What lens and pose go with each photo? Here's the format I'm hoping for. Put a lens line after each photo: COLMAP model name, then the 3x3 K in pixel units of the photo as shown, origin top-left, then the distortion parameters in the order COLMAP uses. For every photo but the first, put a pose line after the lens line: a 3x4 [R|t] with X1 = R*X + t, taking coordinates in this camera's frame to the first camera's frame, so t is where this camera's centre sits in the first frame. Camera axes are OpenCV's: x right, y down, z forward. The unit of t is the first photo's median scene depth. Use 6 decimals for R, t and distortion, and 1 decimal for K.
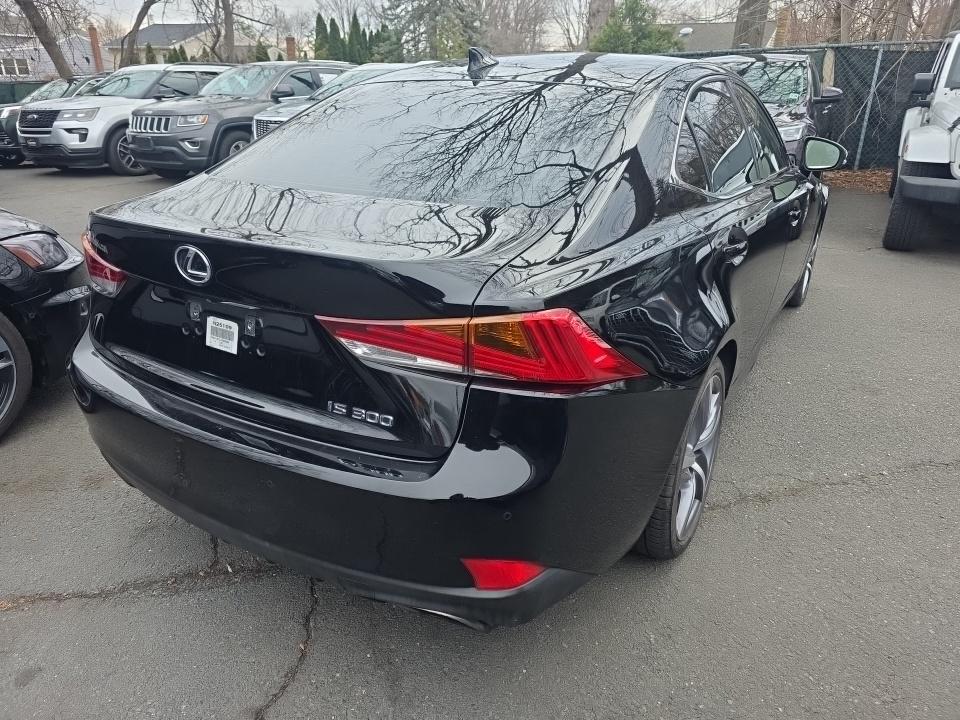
lens RADIAL K [[640.2, 0, 482.4], [0, 640.2, 345.8], [0, 0, 1]] dist [0.084140, -0.098758]
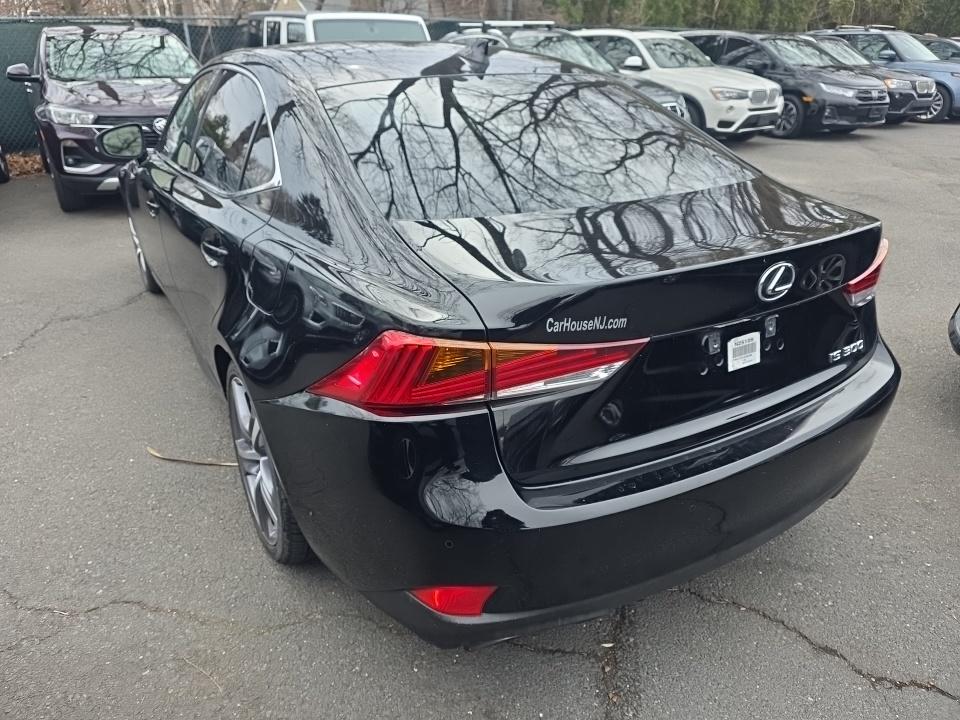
lens RADIAL K [[640.2, 0, 482.4], [0, 640.2, 345.8], [0, 0, 1]] dist [0.084140, -0.098758]
pose [[0.474007, -0.362904, 0.802258, -1.386606], [0.329848, 0.917957, 0.220354, -0.374600], [-0.816405, 0.160174, 0.554821, 0.790018]]
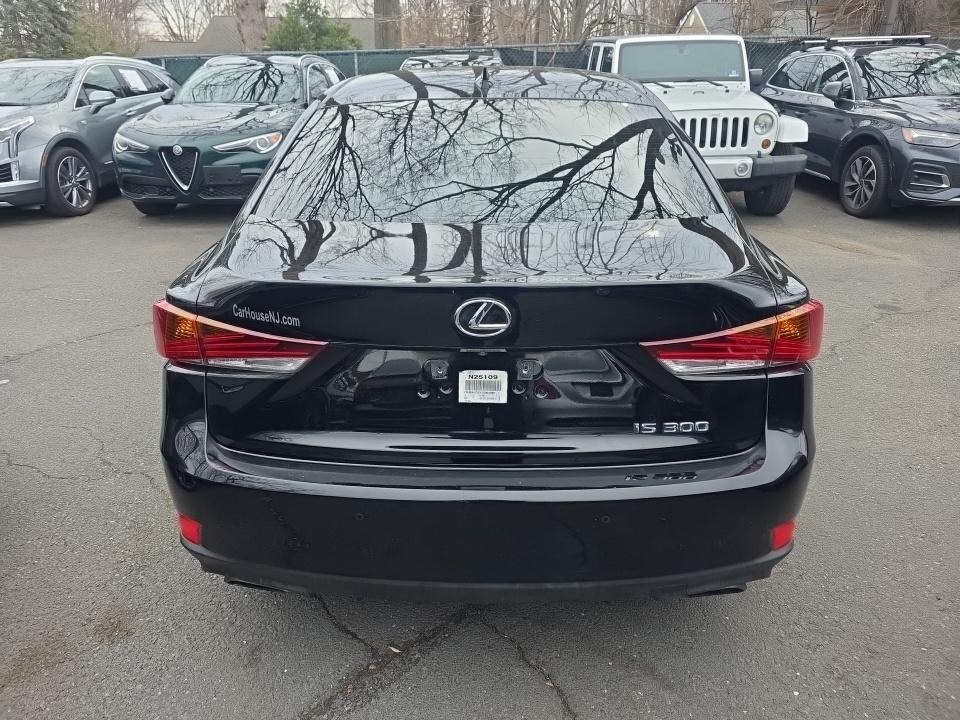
lens RADIAL K [[640.2, 0, 482.4], [0, 640.2, 345.8], [0, 0, 1]] dist [0.084140, -0.098758]
pose [[0.869686, -0.196564, 0.452780, -0.822063], [0.192589, 0.979714, 0.055401, -0.128880], [-0.454485, 0.039019, 0.889899, 0.175996]]
